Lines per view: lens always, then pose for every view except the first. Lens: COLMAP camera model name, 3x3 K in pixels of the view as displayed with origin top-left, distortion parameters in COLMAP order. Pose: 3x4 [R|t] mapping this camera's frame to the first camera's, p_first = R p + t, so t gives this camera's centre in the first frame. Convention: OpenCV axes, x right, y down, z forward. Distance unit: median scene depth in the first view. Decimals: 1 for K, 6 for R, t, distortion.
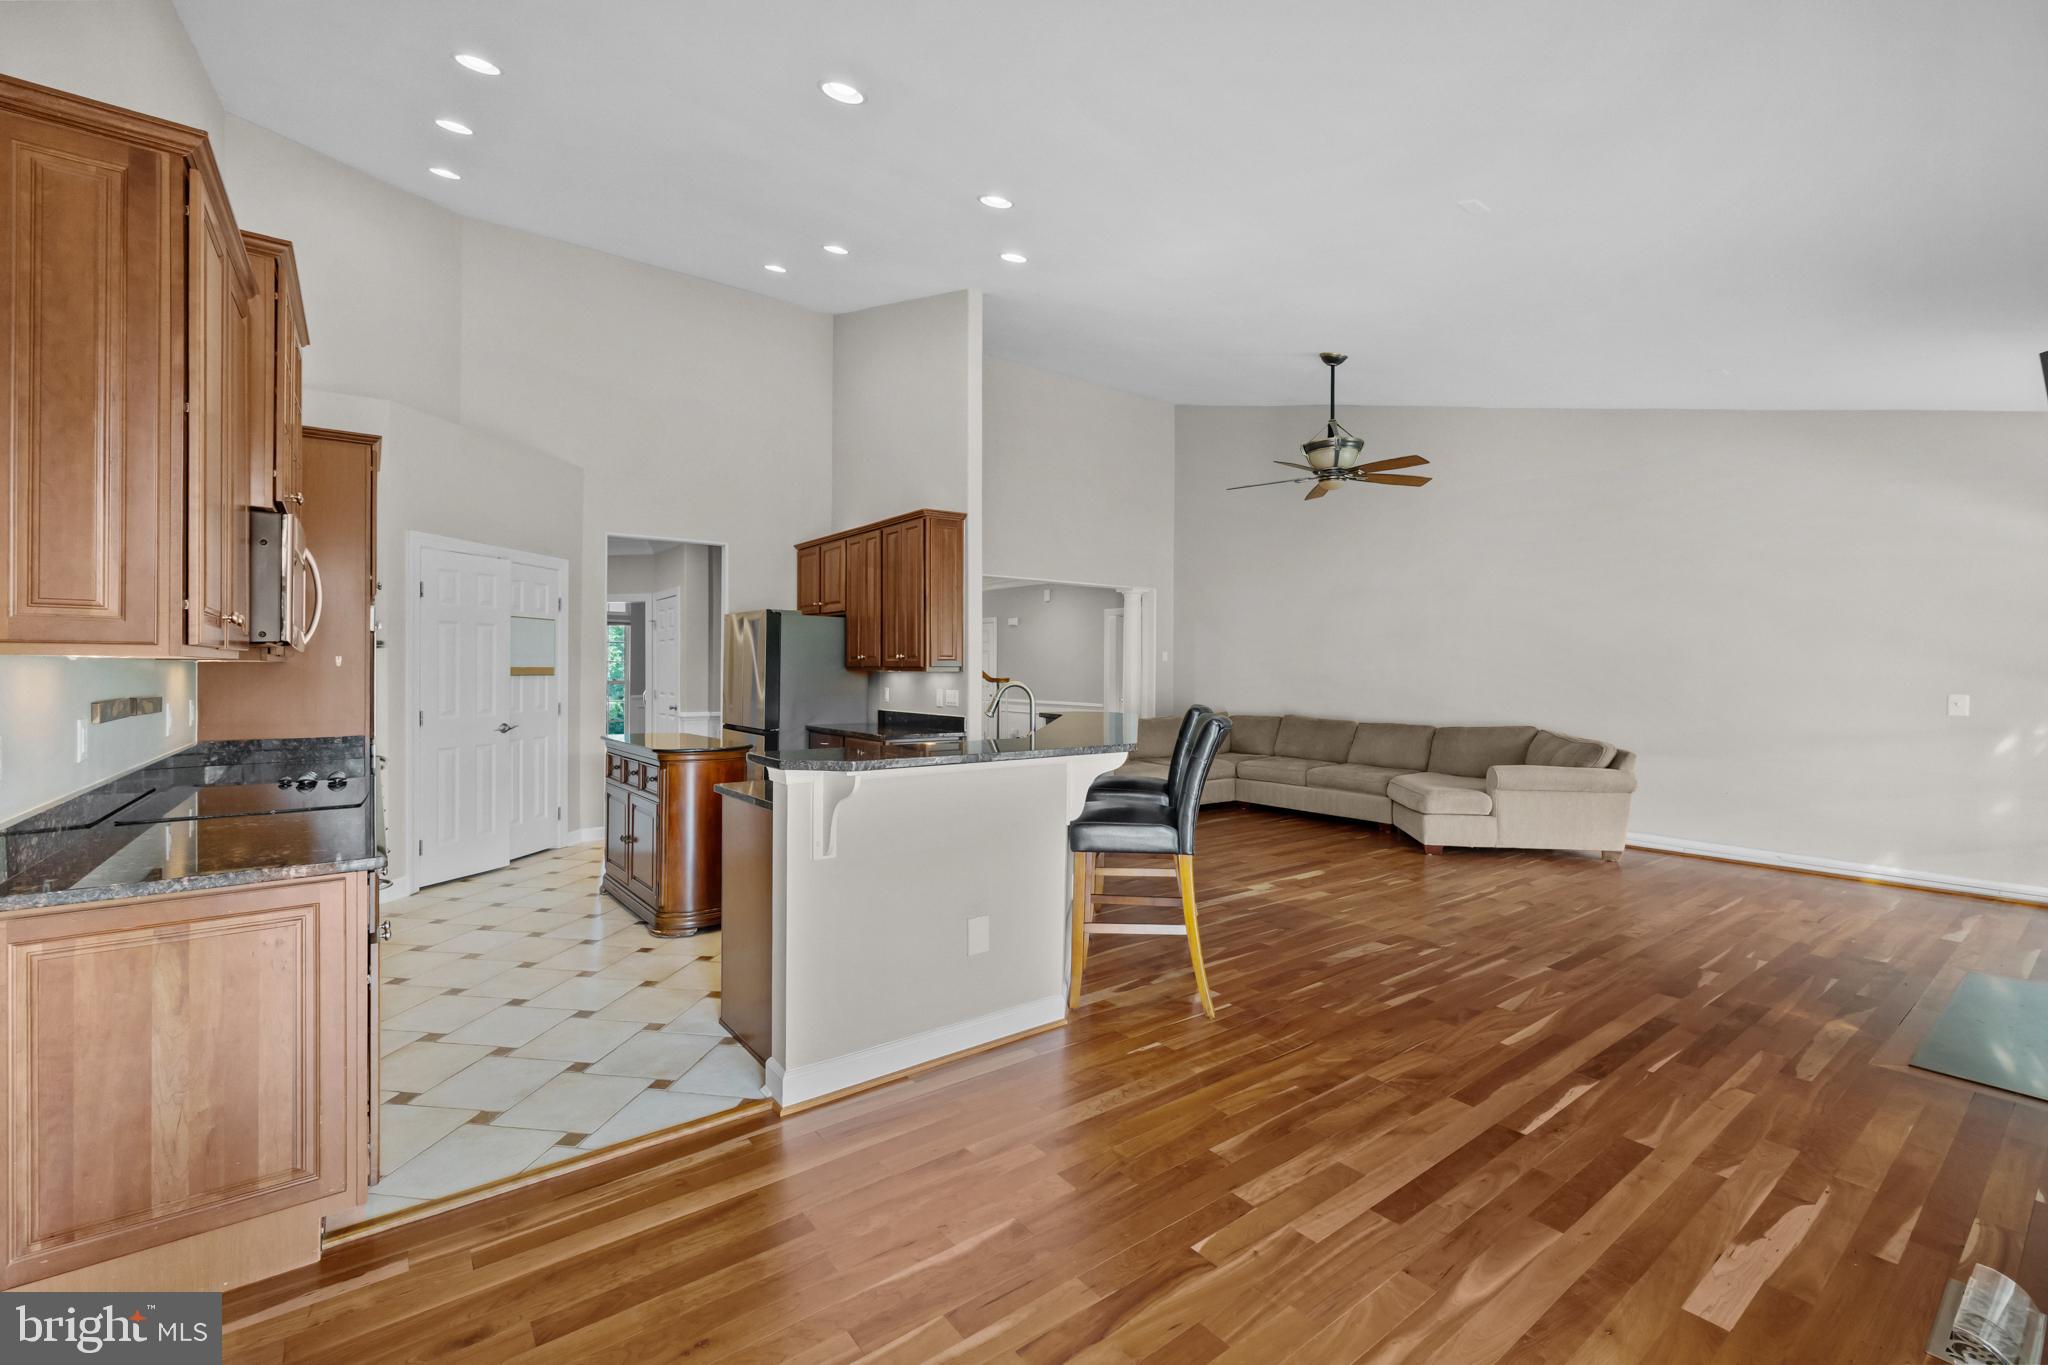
lens RADIAL K [[863.5, 0, 1020.3], [0, 863.5, 657.1], [0, 0, 1]] dist [0.003510, -0.001736]
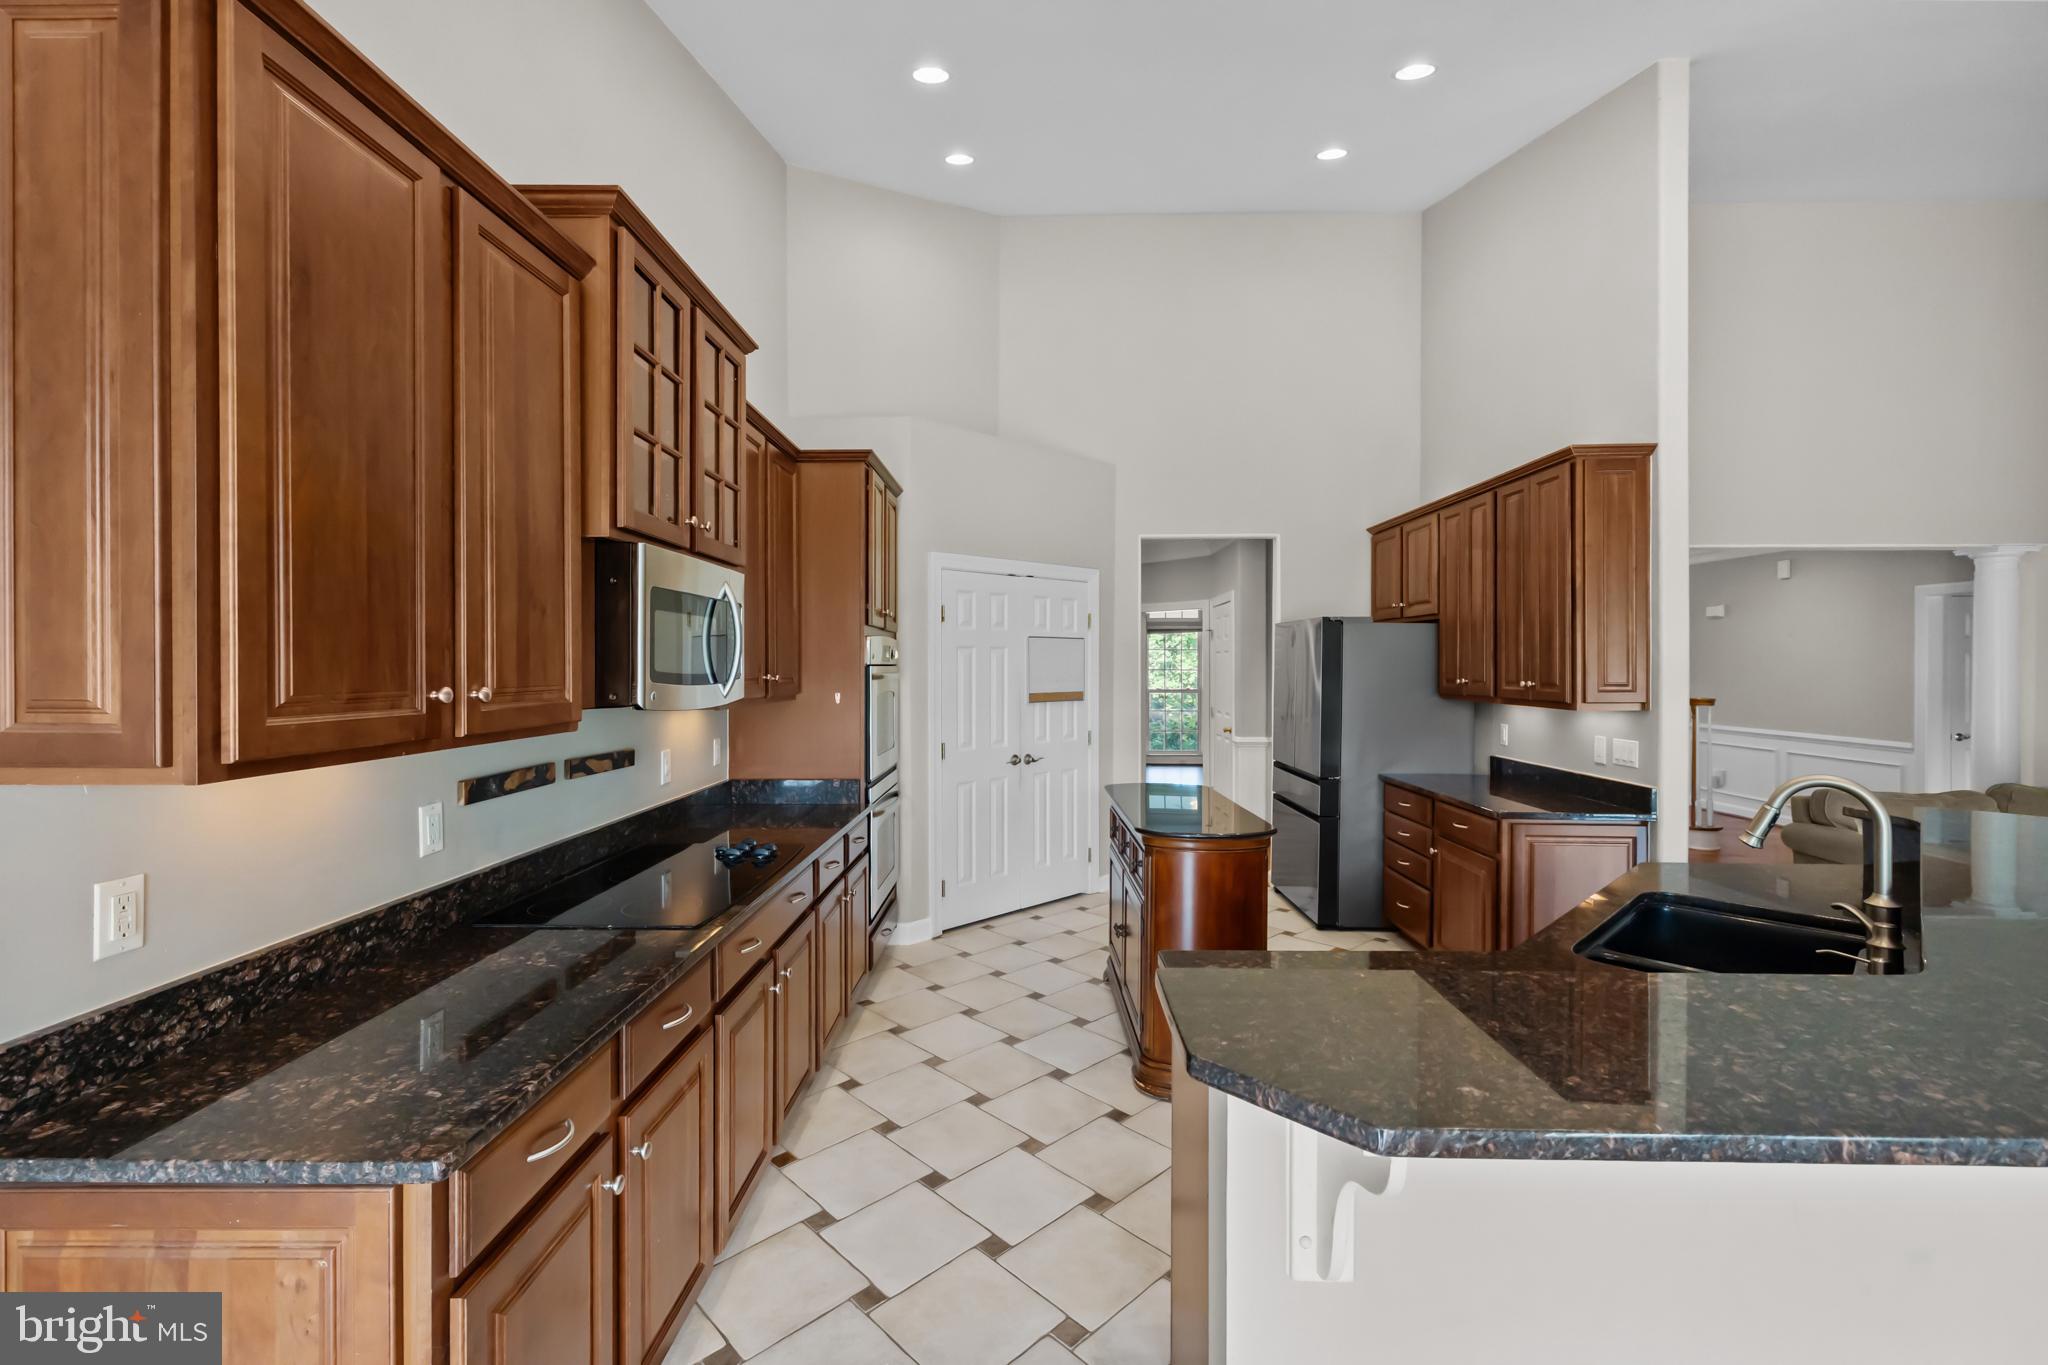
lens RADIAL K [[863.5, 0, 1020.9], [0, 863.5, 670.0], [0, 0, 1]] dist [0.003510, -0.001736]
pose [[0.786248, 0.001567, -0.617909, -0.037880], [0.010944, 0.999805, 0.016462, -0.025516], [0.617814, -0.019706, 0.786077, 0.258746]]
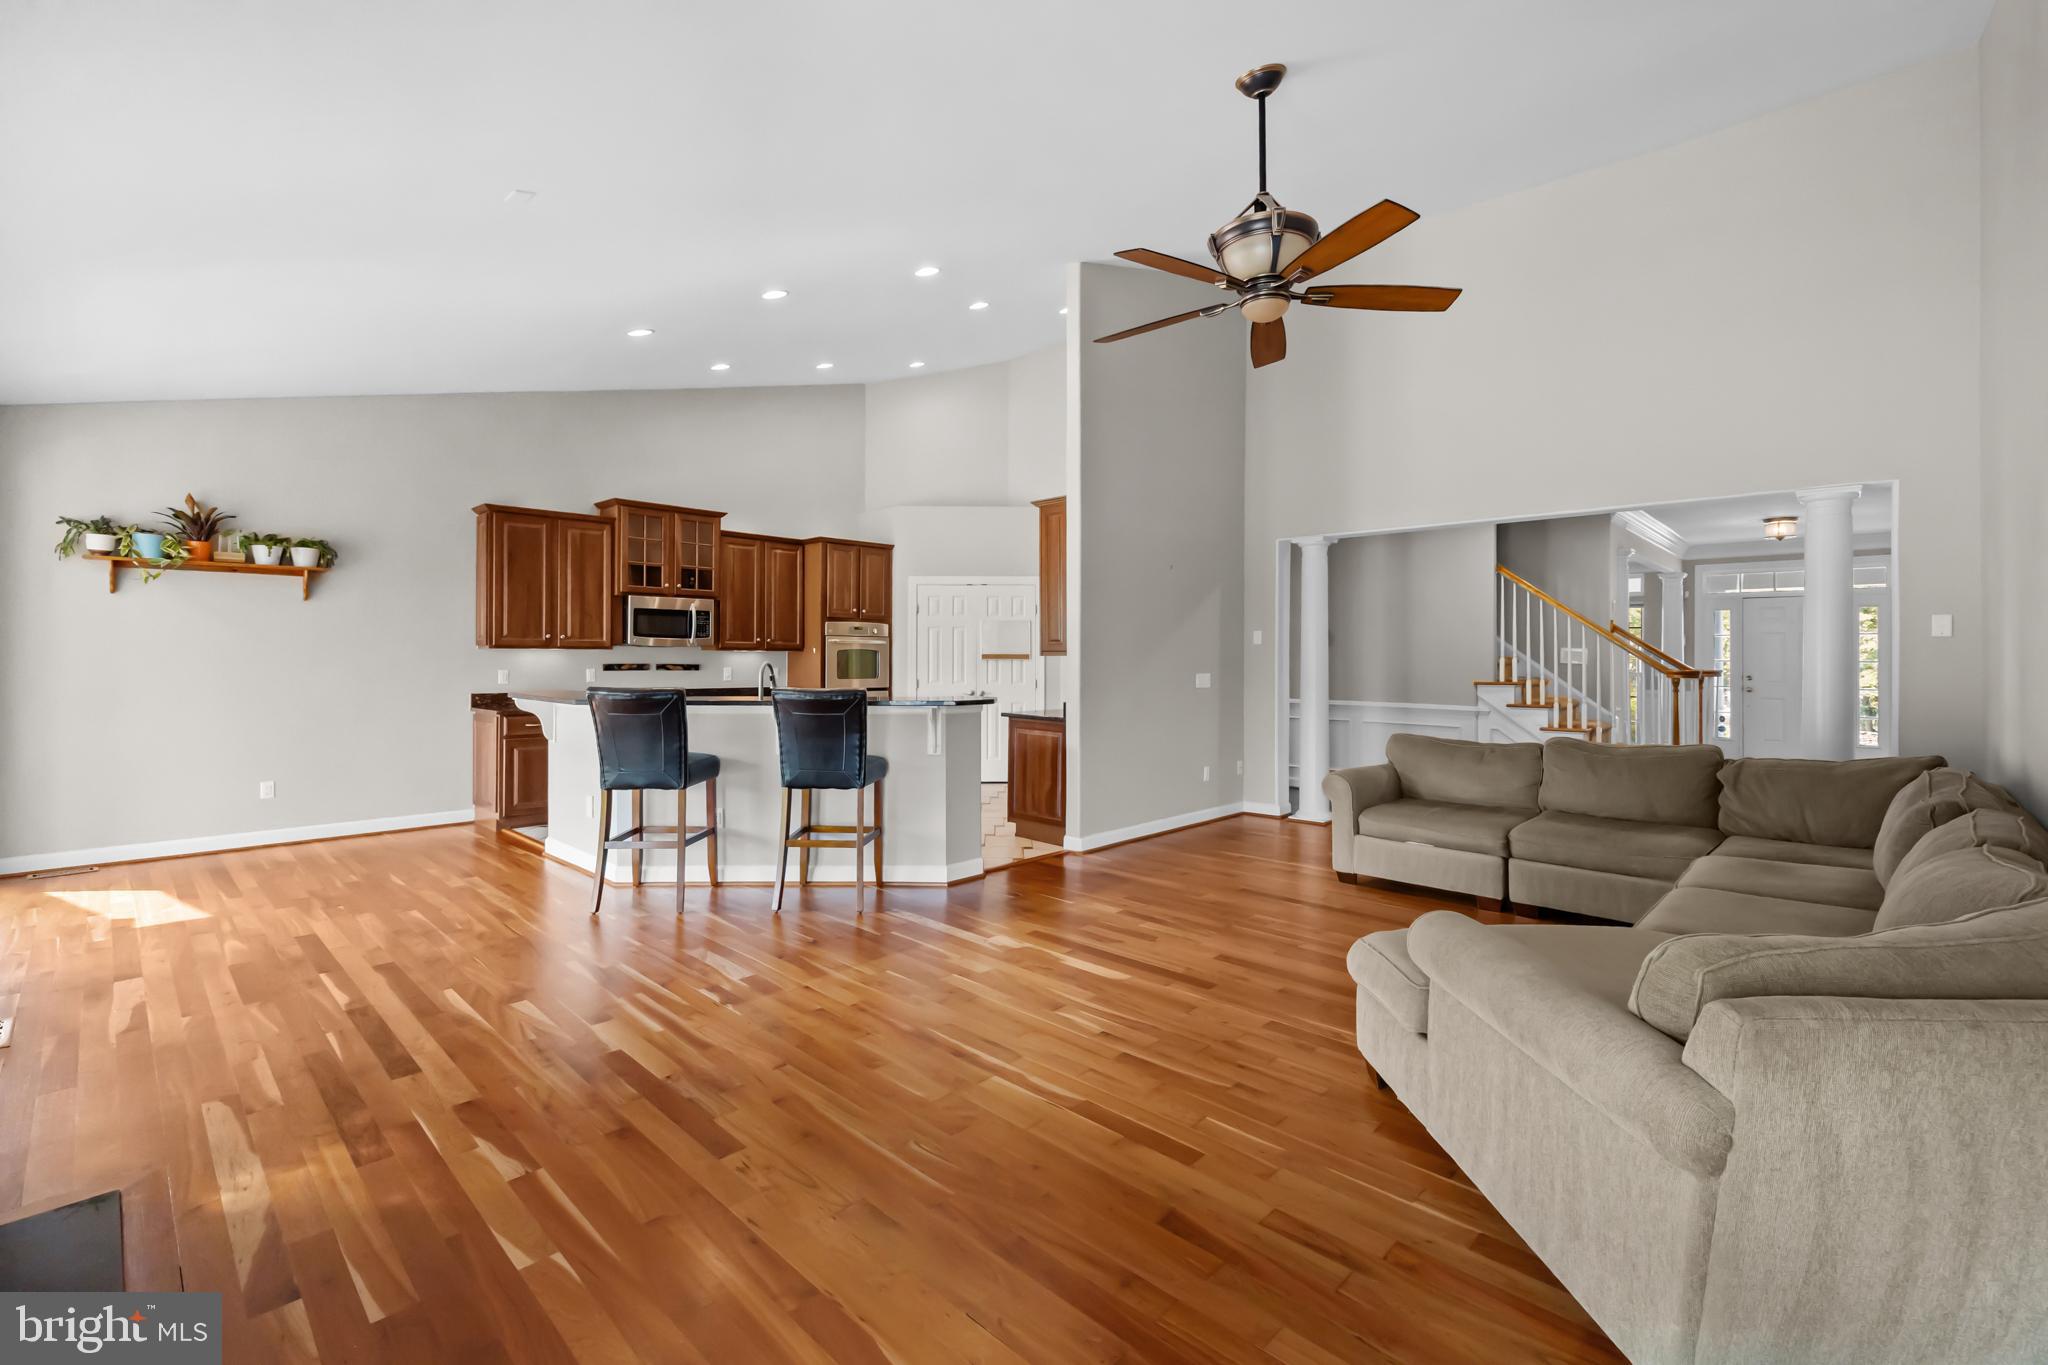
lens RADIAL K [[863.5, 0, 1021.0], [0, 863.5, 651.3], [0, 0, 1]] dist [0.003510, -0.001736]
pose [[0.170456, -0.007045, -0.985340, 0.864764], [0.011490, 0.999921, -0.005161, 0.015068], [0.985298, -0.010442, 0.170523, 0.750196]]
